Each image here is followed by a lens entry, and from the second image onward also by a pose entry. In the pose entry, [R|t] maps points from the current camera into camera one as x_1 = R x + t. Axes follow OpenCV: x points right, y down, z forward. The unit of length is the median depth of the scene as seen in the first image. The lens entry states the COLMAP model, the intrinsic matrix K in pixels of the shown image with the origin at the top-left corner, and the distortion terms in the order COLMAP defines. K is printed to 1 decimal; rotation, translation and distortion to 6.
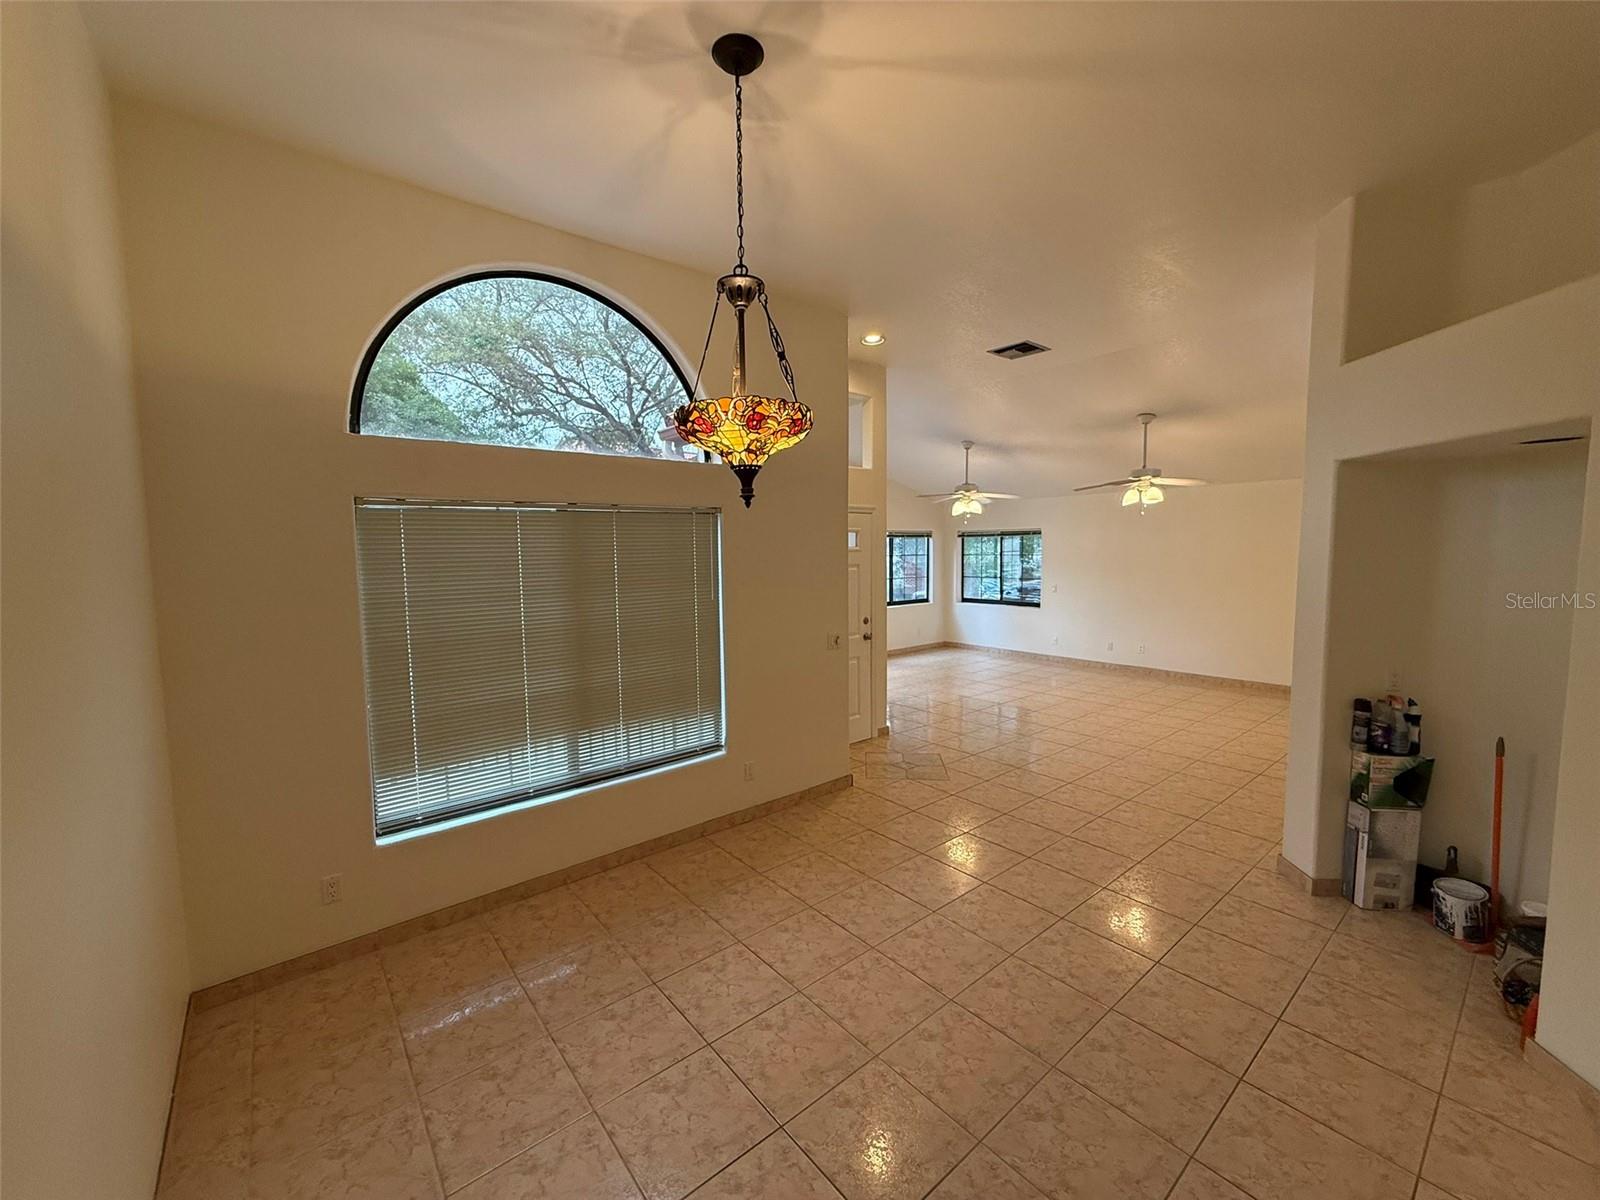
lens RADIAL K [[635.6, 0, 798.4], [0, 635.6, 599.9], [0, 0, 1]] dist [-0.000384, -0.001628]
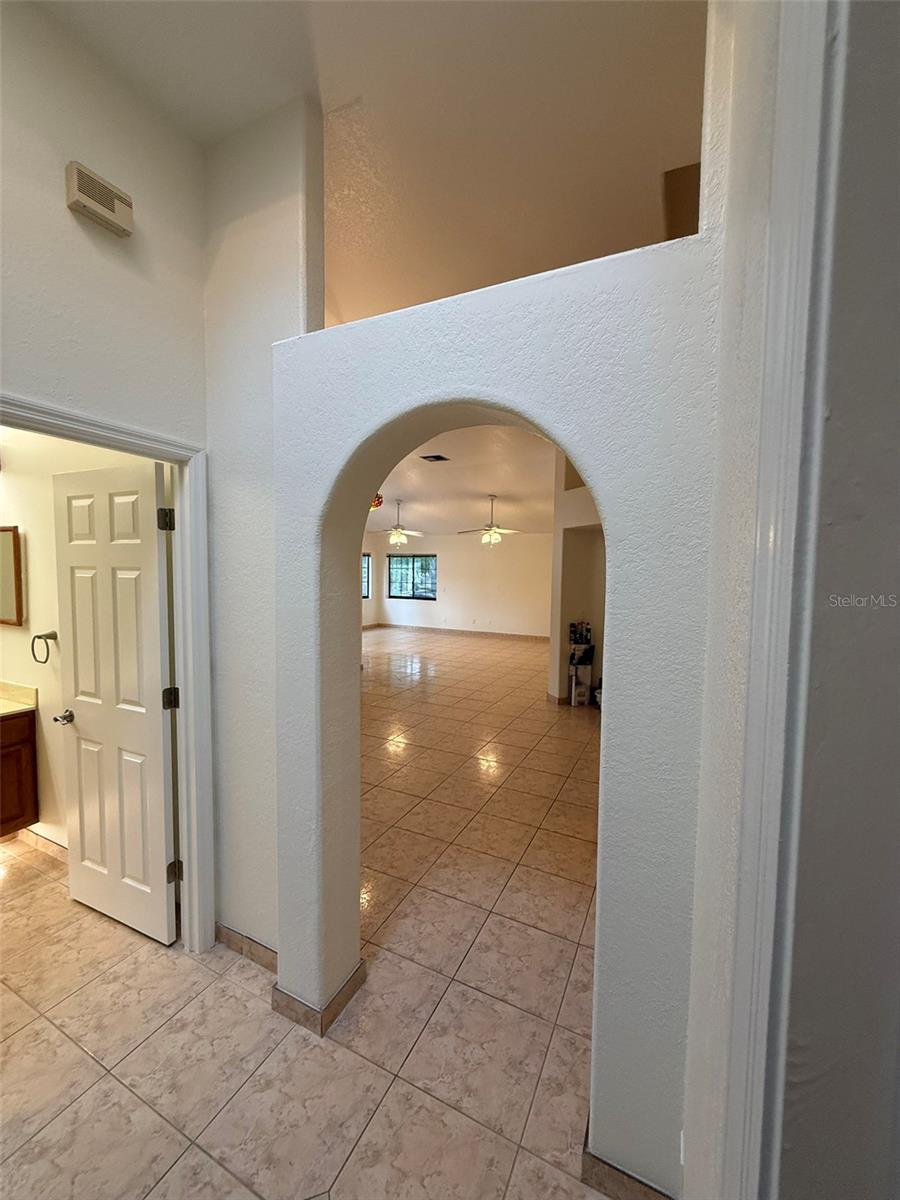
lens RADIAL K [[476.7, 0, 456.5], [0, 476.7, 594.7], [0, 0, 1]] dist [-0.000384, -0.001628]
pose [[0.905212, 0.000771, 0.424959, -0.153923], [0.010160, 0.999673, -0.023457, 0.038932], [-0.424838, 0.025551, 0.904909, -0.240562]]
